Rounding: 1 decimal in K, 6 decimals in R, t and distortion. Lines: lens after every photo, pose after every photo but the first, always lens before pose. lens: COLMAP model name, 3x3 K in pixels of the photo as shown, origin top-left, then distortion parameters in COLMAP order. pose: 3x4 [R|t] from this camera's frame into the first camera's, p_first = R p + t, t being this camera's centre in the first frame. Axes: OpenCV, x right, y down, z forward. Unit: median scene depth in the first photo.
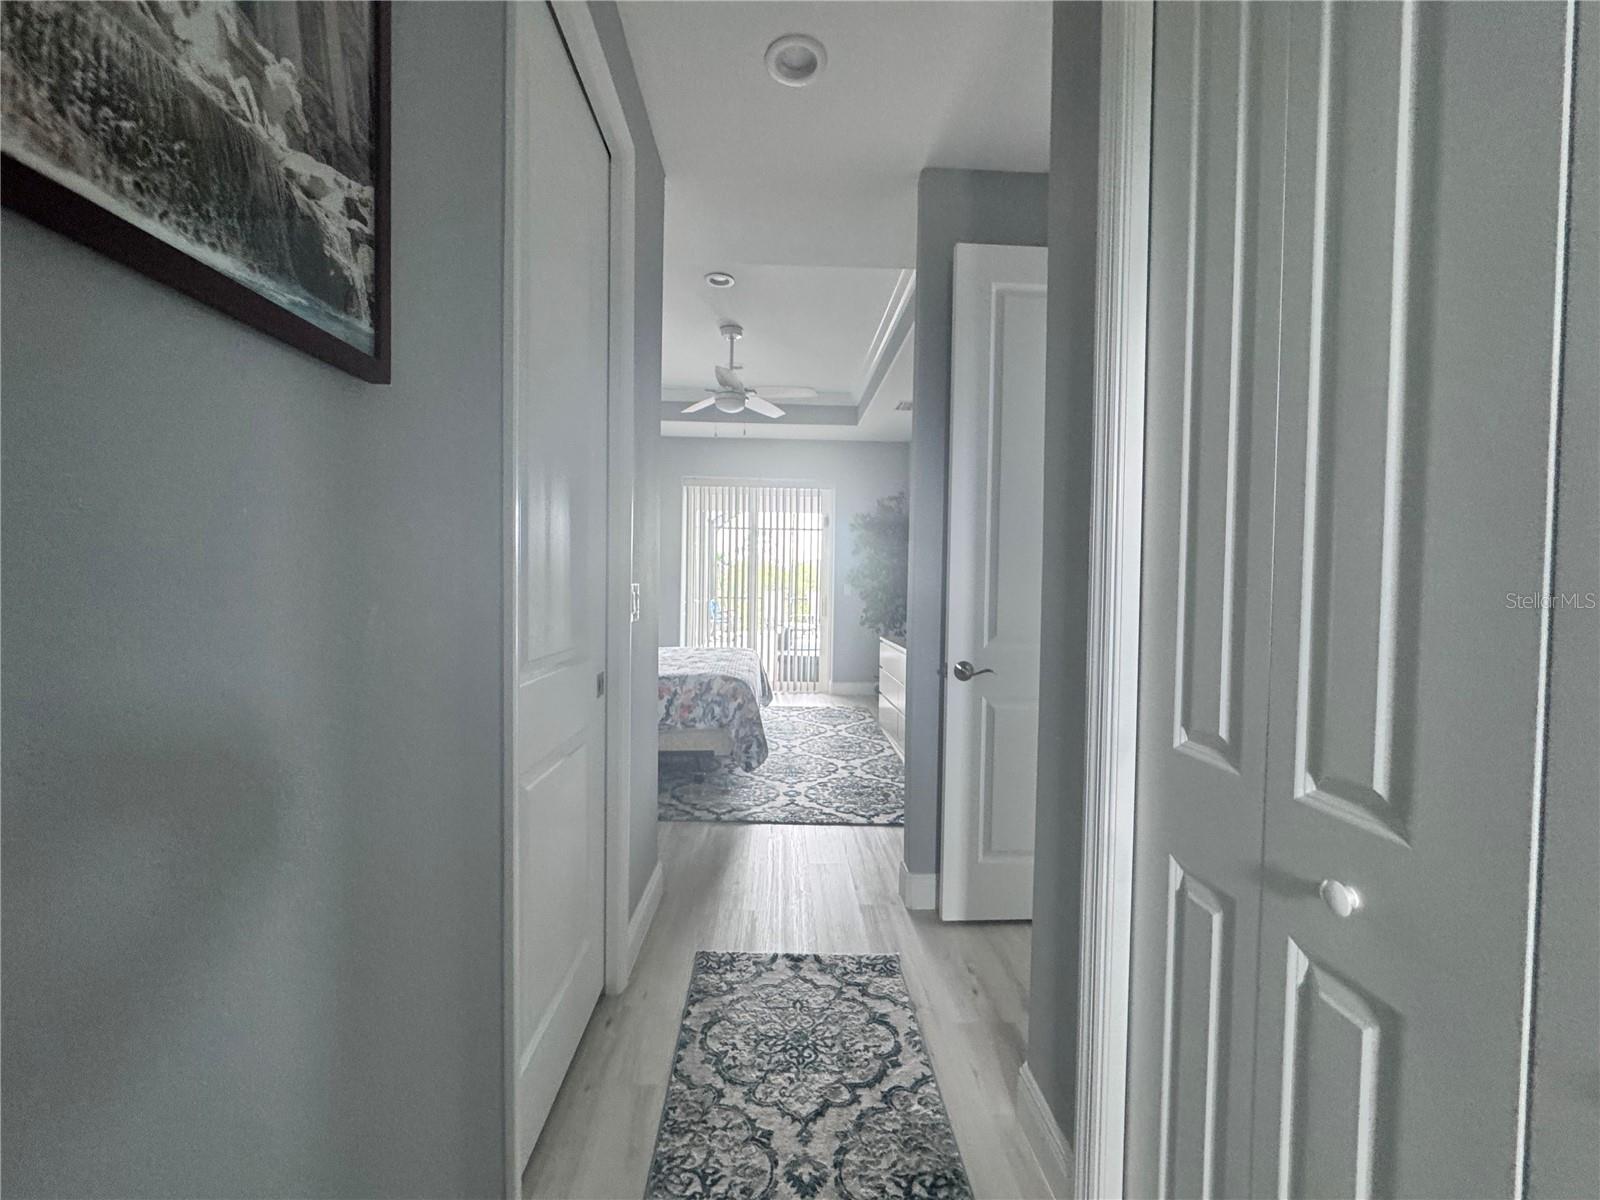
lens RADIAL K [[641.9, 0, 800.0], [0, 641.9, 600.0], [0, 0, 1]] dist [-0.001262, -0.000839]
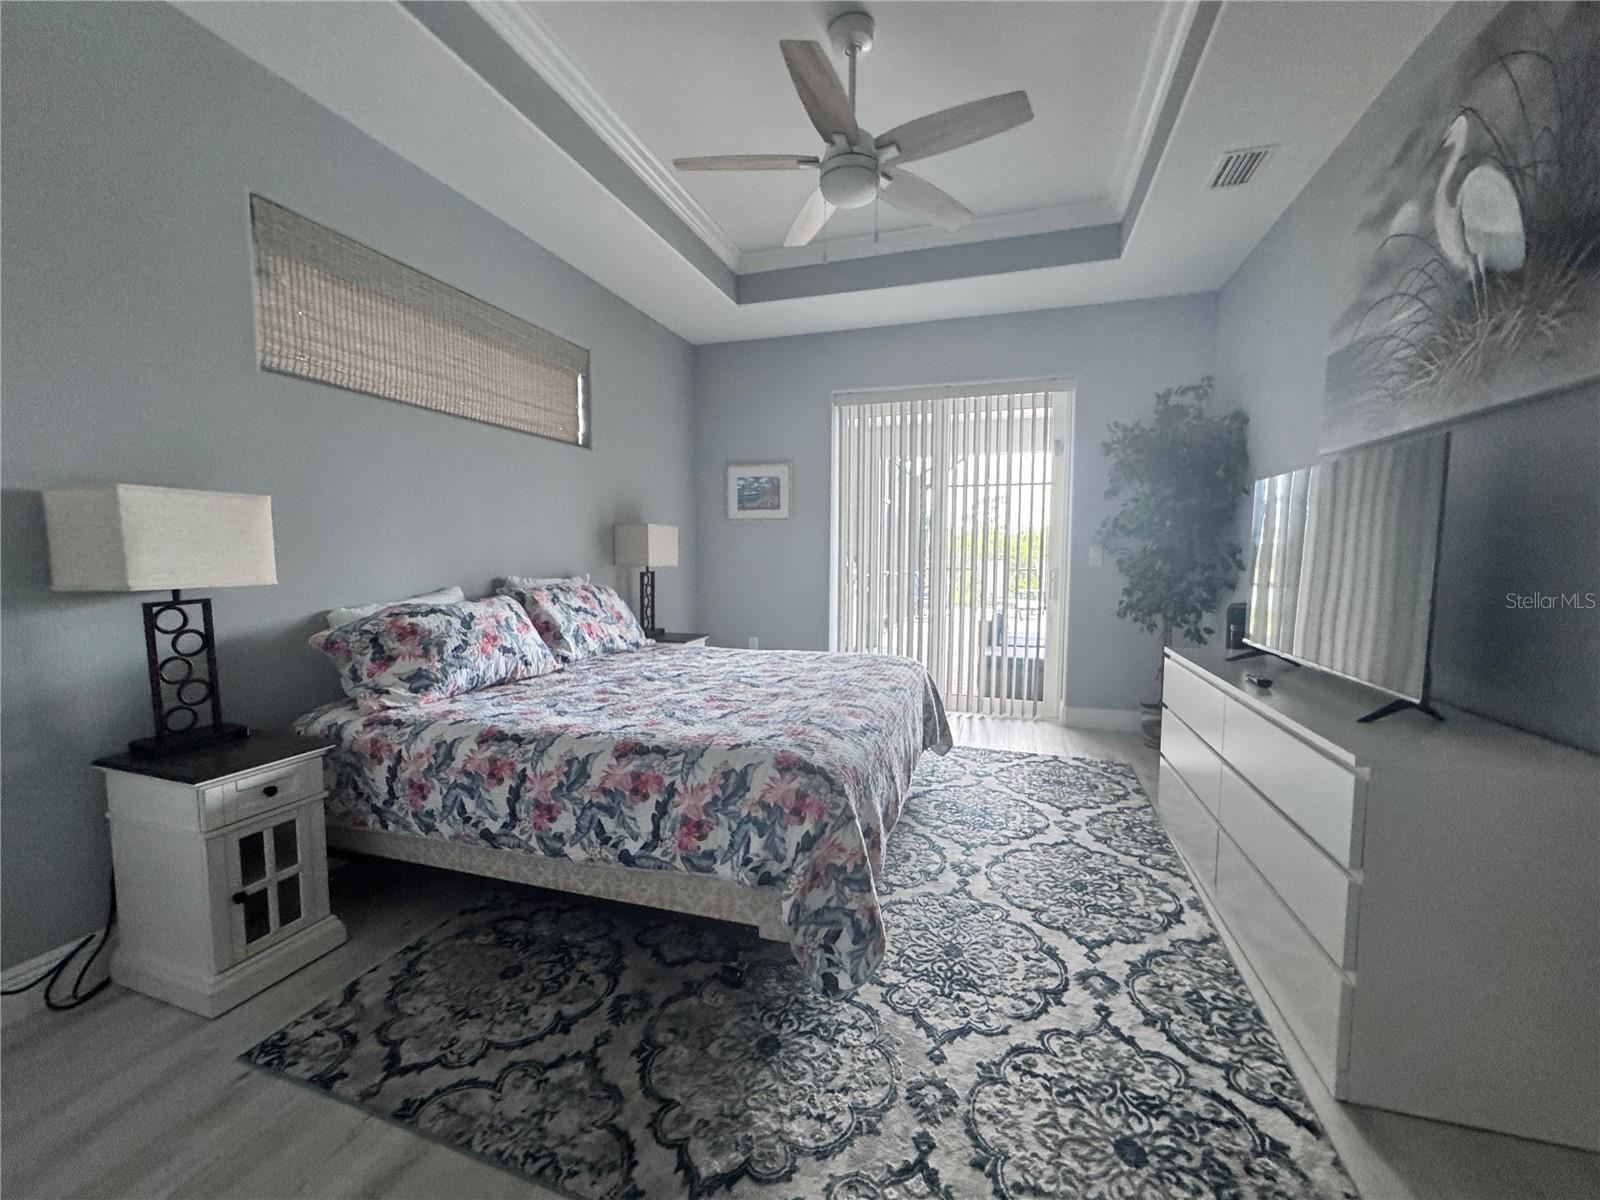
lens RADIAL K [[641.9, 0, 800.0], [0, 641.9, 600.0], [0, 0, 1]] dist [-0.001262, -0.000839]
pose [[0.939300, 0.014151, -0.342805, 0.037540], [0.001859, 0.998925, 0.046328, -0.005999], [0.343092, -0.044153, 0.938263, 0.599930]]
